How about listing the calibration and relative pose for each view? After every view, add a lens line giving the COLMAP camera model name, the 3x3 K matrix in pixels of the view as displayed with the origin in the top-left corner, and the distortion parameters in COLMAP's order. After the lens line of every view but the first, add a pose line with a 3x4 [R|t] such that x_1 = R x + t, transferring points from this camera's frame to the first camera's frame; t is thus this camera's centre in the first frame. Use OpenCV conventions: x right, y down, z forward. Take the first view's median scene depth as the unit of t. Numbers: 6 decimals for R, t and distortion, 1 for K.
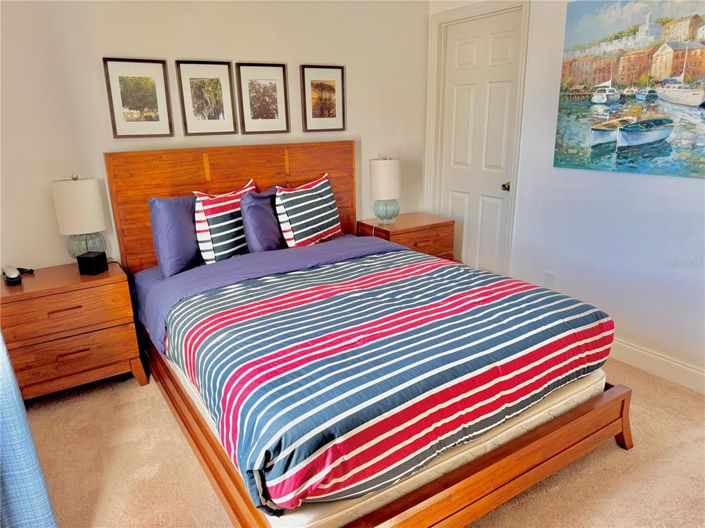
lens RADIAL K [[502.0, 0, 351.4], [0, 502.0, 268.9], [0, 0, 1]] dist [0.053149, -0.057743]
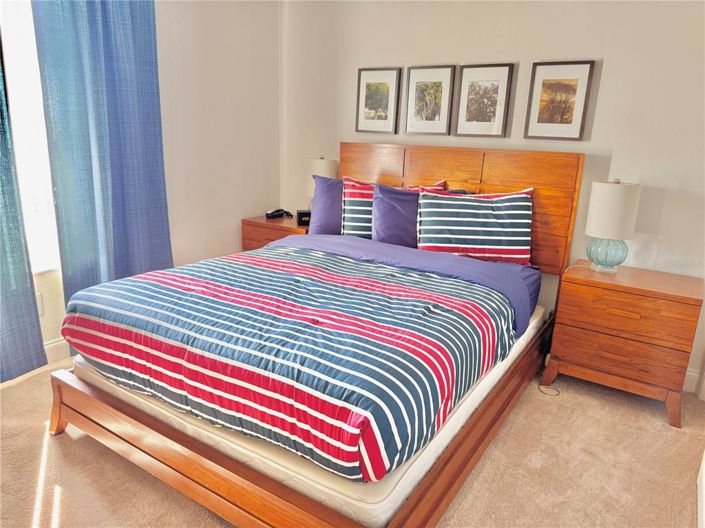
lens RADIAL K [[502.0, 0, 347.5], [0, 502.0, 263.5], [0, 0, 1]] dist [0.053149, -0.057743]
pose [[0.409514, 0.273091, -0.870471, 0.668348], [-0.310673, 0.938862, 0.148390, -0.115348], [0.857776, 0.209664, 0.469319, 0.413513]]
